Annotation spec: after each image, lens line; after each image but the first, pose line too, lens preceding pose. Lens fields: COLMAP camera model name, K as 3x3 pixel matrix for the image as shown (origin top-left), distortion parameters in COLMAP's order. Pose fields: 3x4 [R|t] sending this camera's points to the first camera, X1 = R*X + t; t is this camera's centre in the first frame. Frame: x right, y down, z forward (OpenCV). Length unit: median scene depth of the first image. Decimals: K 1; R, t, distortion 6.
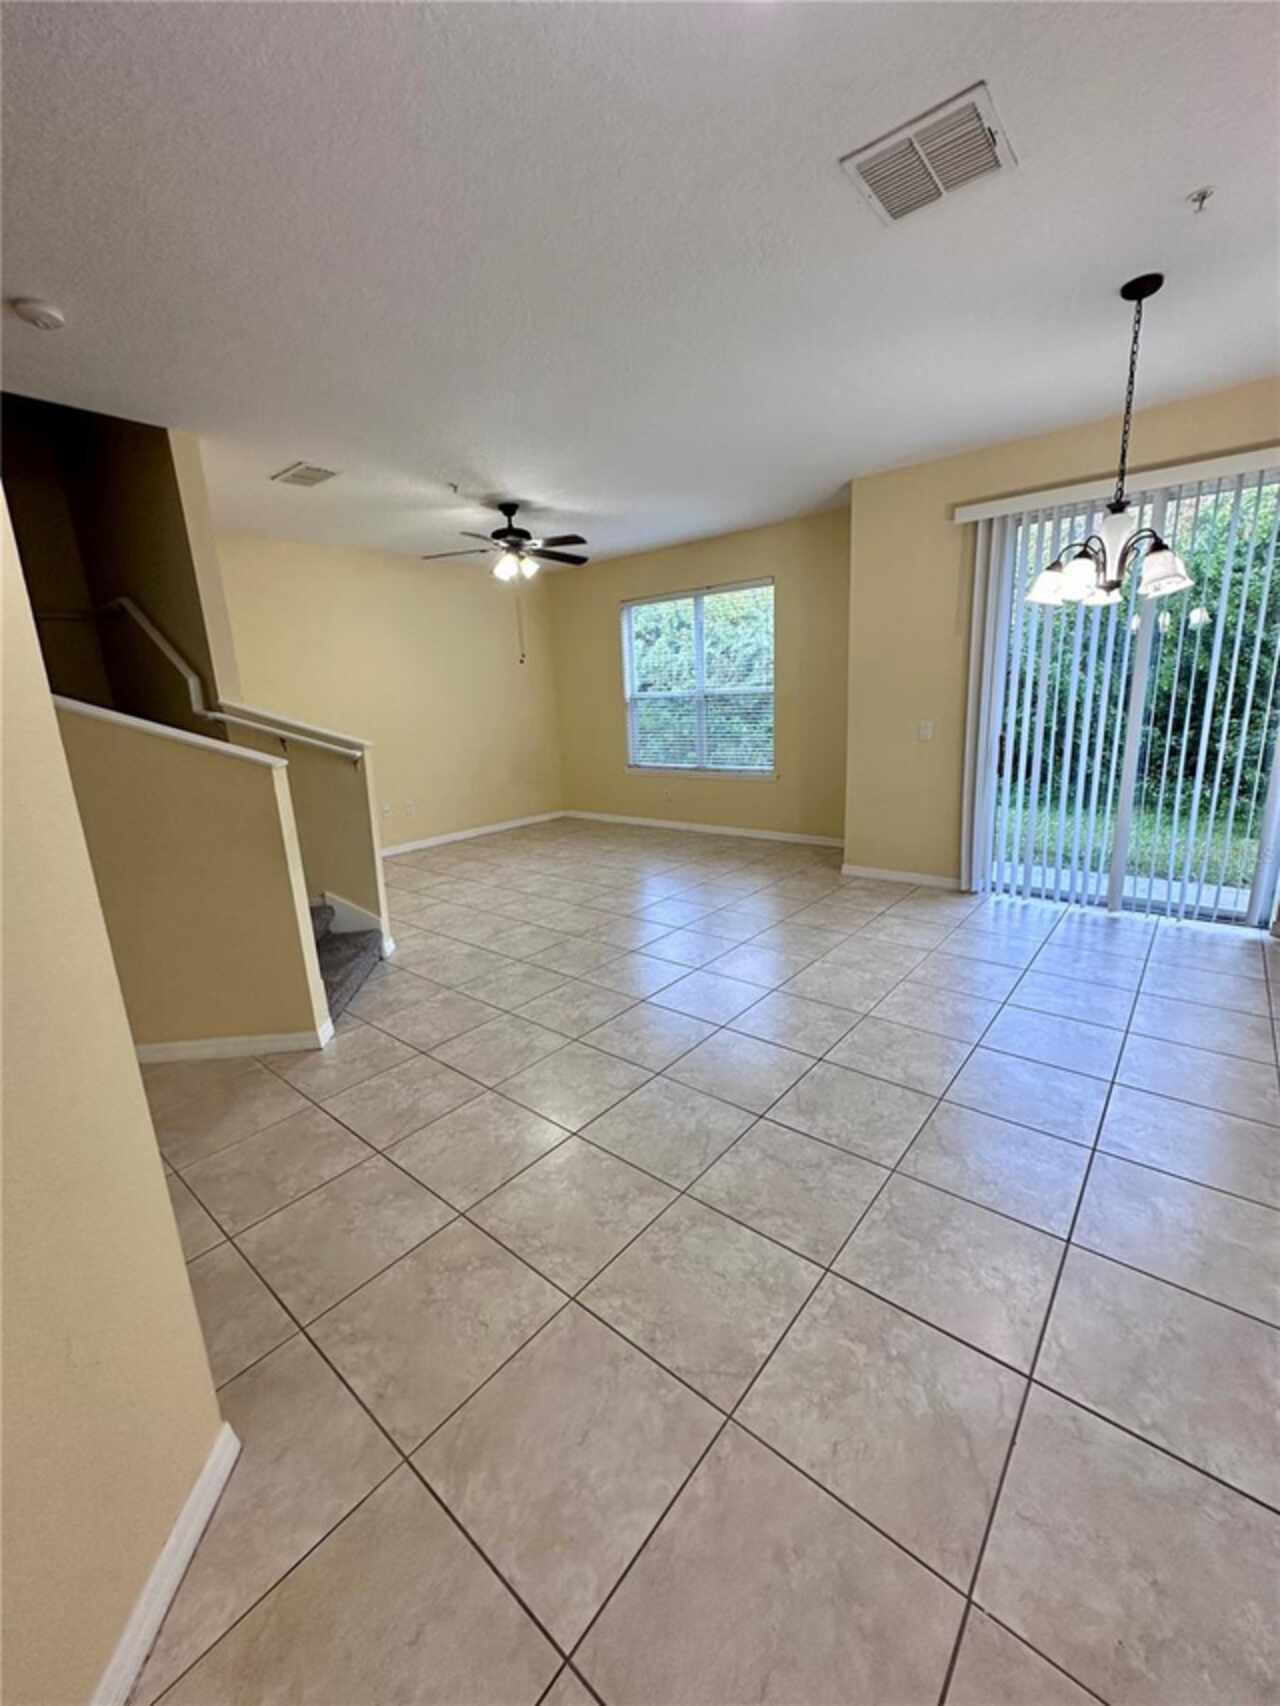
lens RADIAL K [[679.8, 0, 639.1], [0, 679.8, 848.8], [0, 0, 1]] dist [0.000206, 0.000155]
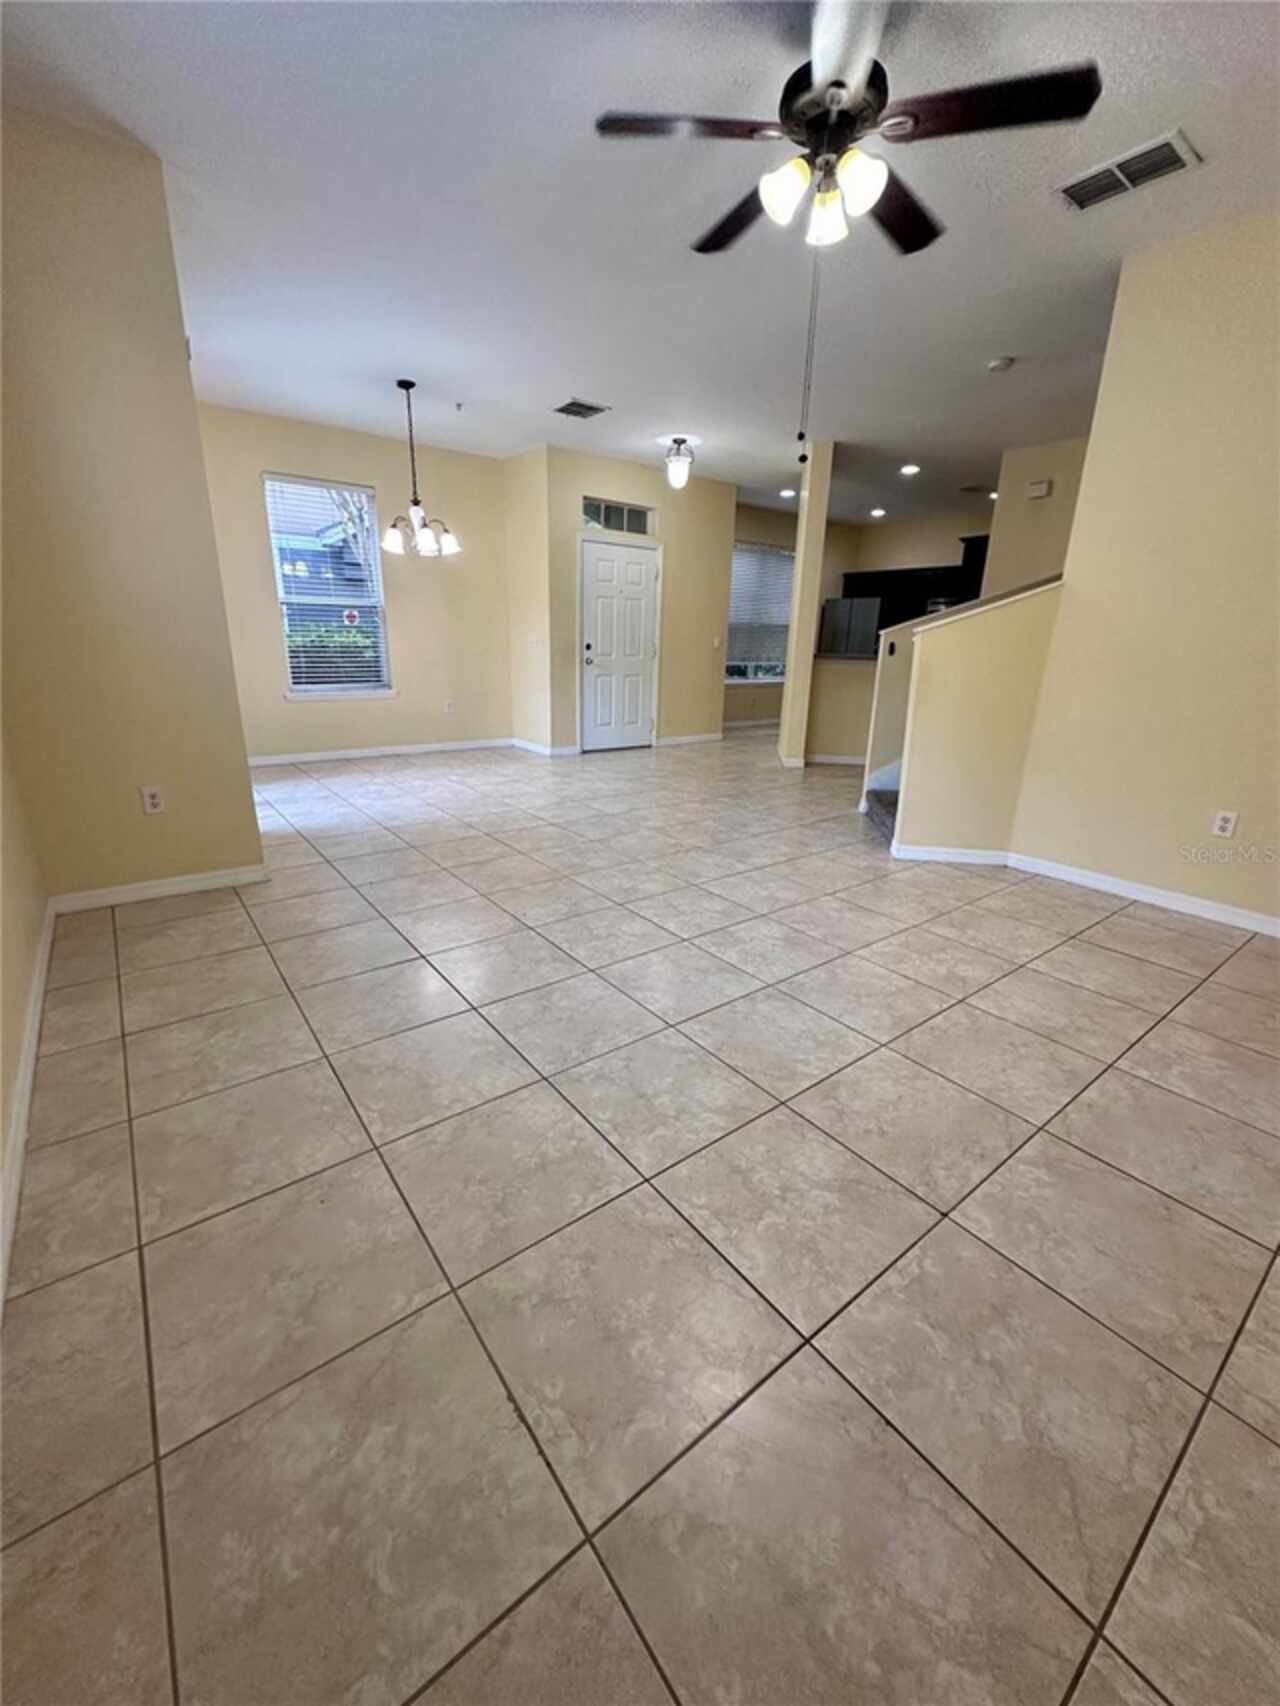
lens RADIAL K [[681.2, 0, 640.0], [0, 681.2, 853.0], [0, 0, 1]] dist [0.001583, 0.000547]
pose [[-0.975596, -0.042155, 0.215488, -0.210452], [0.069206, 0.872341, 0.483975, -0.321589], [-0.208381, 0.487077, -0.848135, 1.776805]]
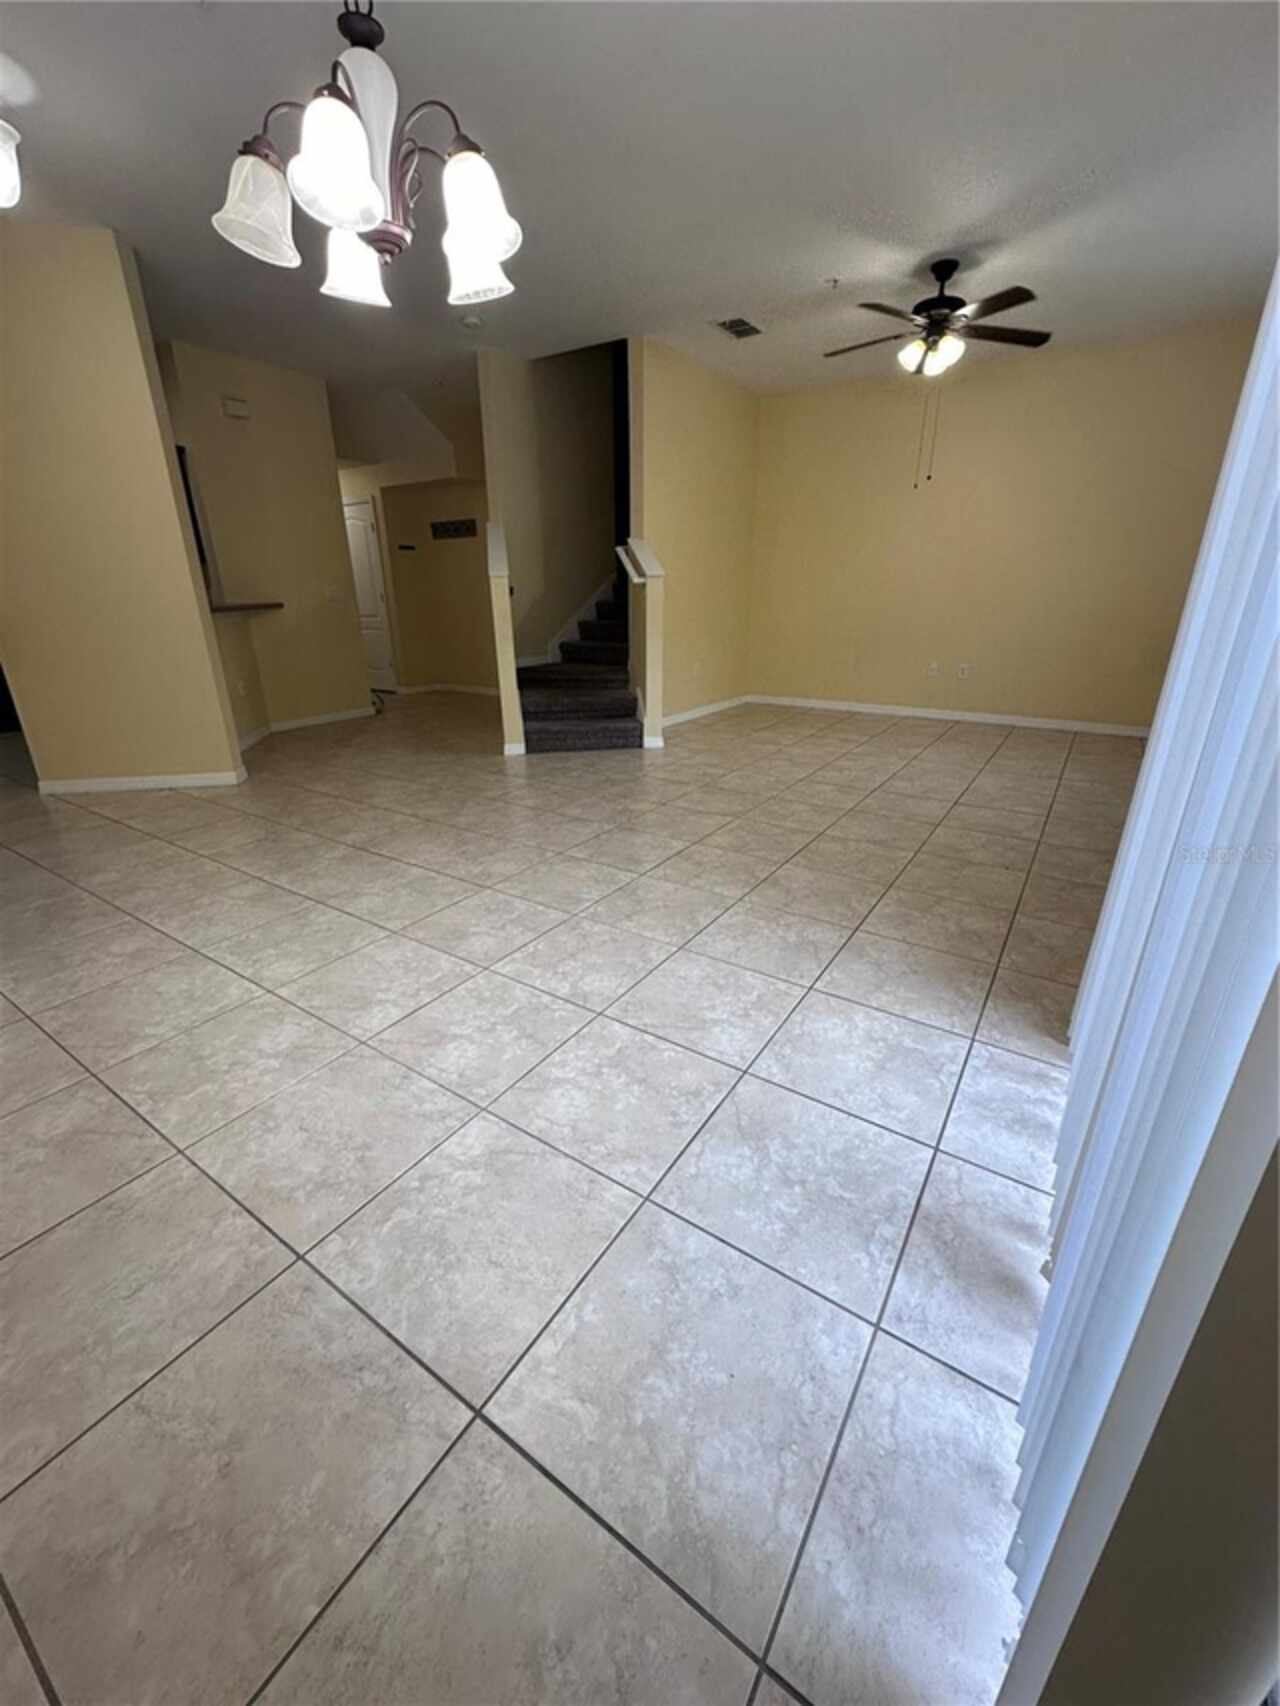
lens RADIAL K [[675.7, 0, 646.7], [0, 675.7, 851.7], [0, 0, 1]] dist [0.000204, 0.000189]
pose [[0.121303, 0.403468, -0.906917, 0.823110], [-0.222695, 0.901435, 0.371243, -0.133490], [0.967312, 0.156933, 0.199197, 0.713072]]
